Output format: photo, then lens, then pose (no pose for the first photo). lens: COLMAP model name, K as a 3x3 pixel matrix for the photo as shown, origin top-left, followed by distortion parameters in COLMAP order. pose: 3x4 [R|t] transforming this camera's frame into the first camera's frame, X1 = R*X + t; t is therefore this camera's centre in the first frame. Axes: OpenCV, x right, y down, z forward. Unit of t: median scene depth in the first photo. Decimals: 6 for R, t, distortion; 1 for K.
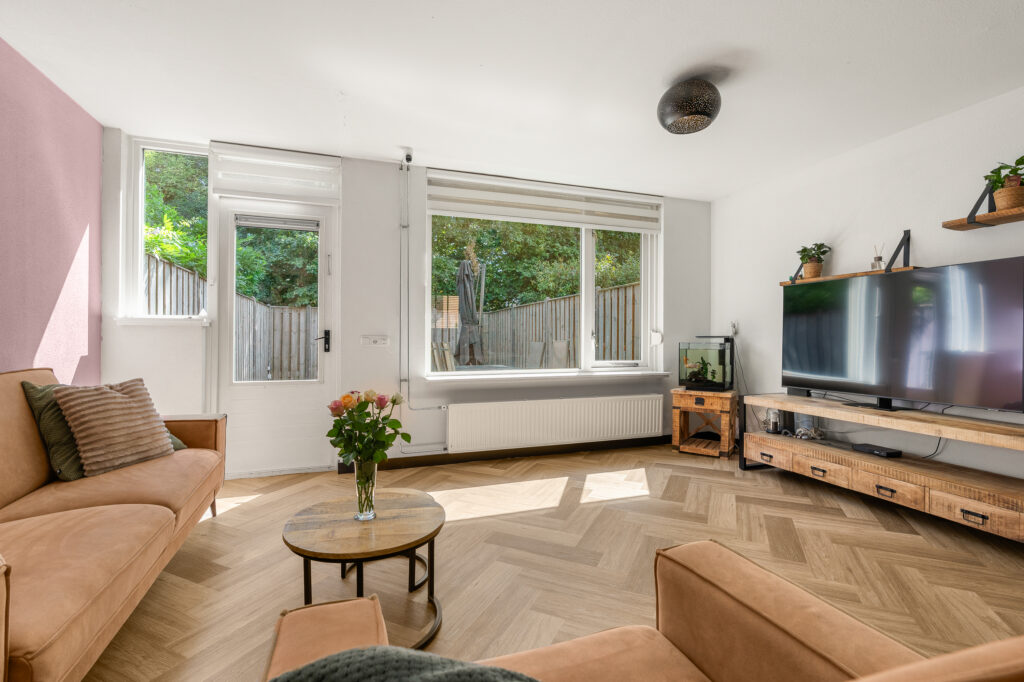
lens RADIAL K [[471.3, 0, 509.6], [0, 471.3, 337.0], [0, 0, 1]] dist [-0.003443, -0.000275]
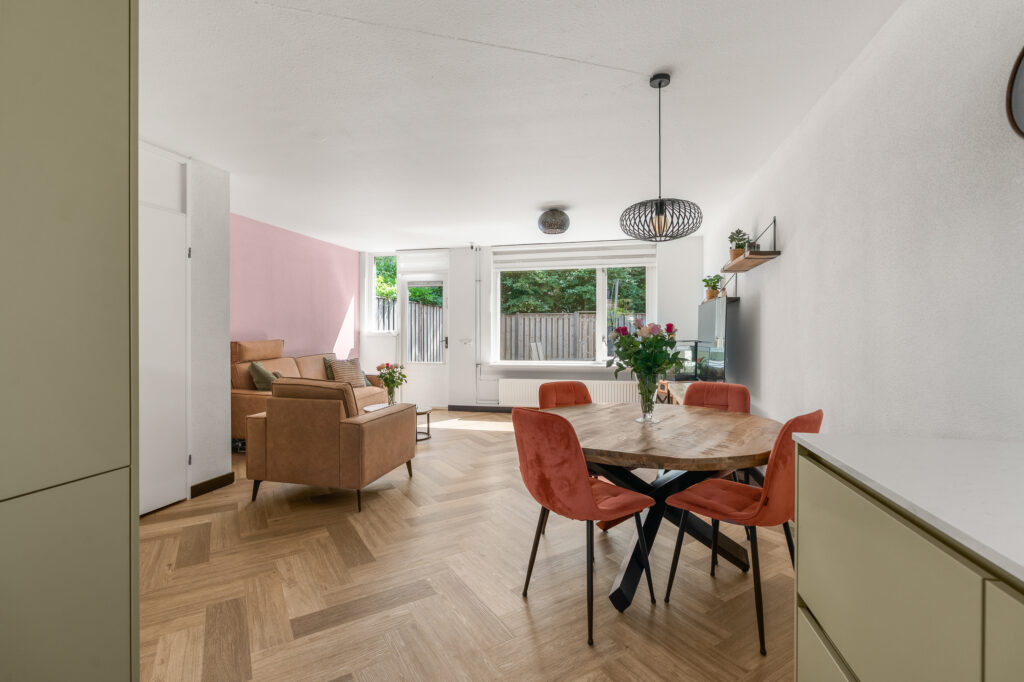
lens RADIAL K [[464.7, 0, 509.3], [0, 464.7, 336.1], [0, 0, 1]] dist [-0.001790, 0.000624]
pose [[0.837710, 0.001320, -0.546114, 0.873584], [0.005420, 0.999928, 0.010731, -0.036781], [0.546088, -0.011950, 0.837642, -0.463015]]
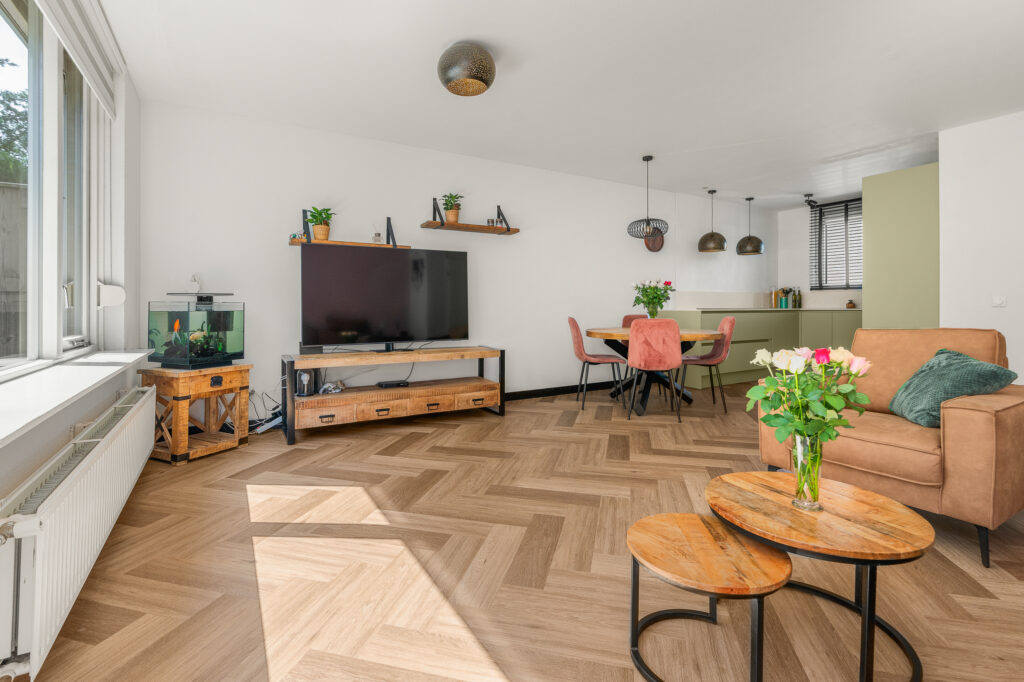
lens RADIAL K [[471.4, 0, 507.6], [0, 471.4, 309.1], [0, 0, 1]] dist [0.000231, 0.000091]
pose [[-0.193953, -0.004499, 0.981000, -0.455403], [-0.000011, 0.999989, 0.004584, 0.023793], [-0.981011, 0.000879, -0.193951, 0.780458]]
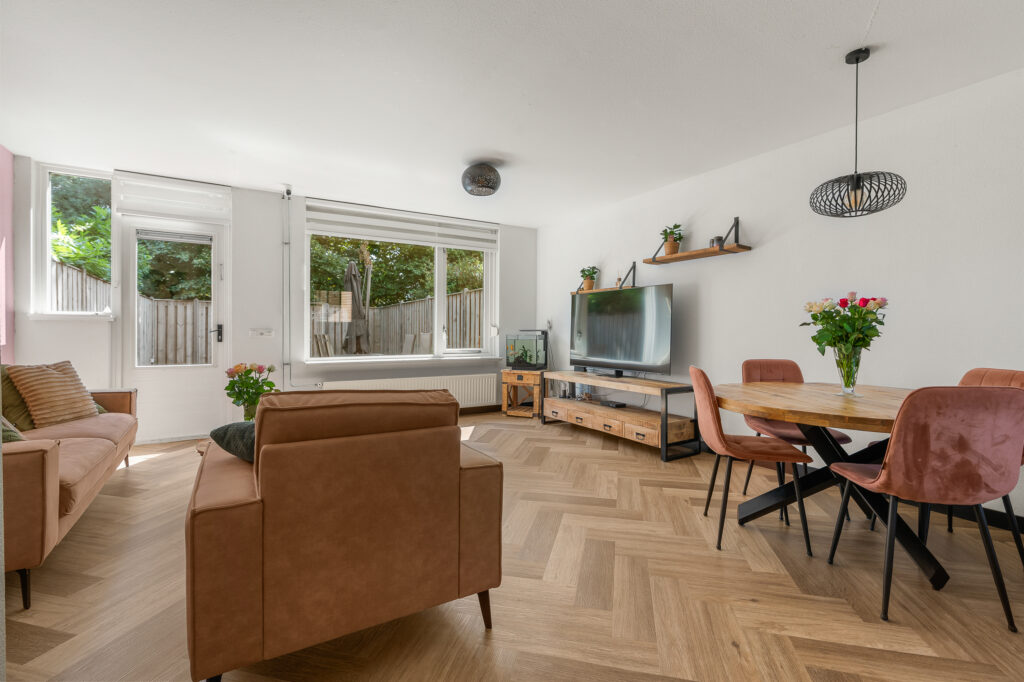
lens RADIAL K [[464.7, 0, 509.3], [0, 464.7, 336.1], [0, 0, 1]] dist [-0.001790, 0.000624]
pose [[0.980484, -0.000293, 0.196597, 0.120766], [-0.002230, 0.999918, 0.012615, -0.000792], [-0.196584, -0.012807, 0.980403, -0.352410]]
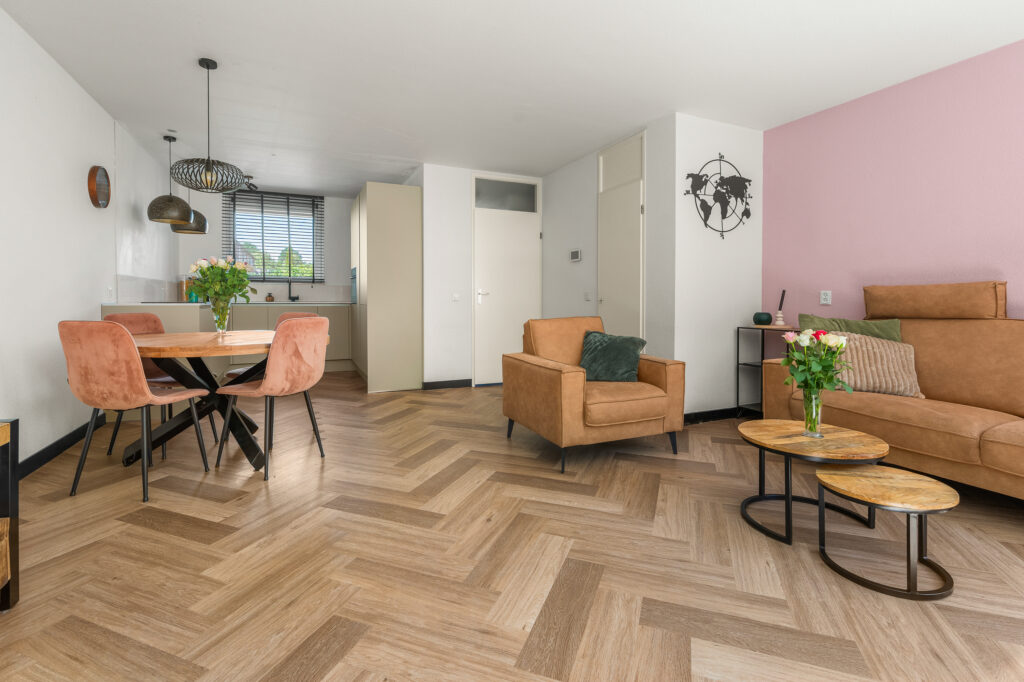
lens RADIAL K [[475.4, 0, 509.5], [0, 475.4, 304.7], [0, 0, 1]] dist [0.000351, 0.000009]
pose [[-0.996572, -0.005114, -0.082574, 0.265335], [-0.005776, 0.999953, 0.007784, 0.022278], [0.082530, 0.008234, -0.996555, 1.008446]]
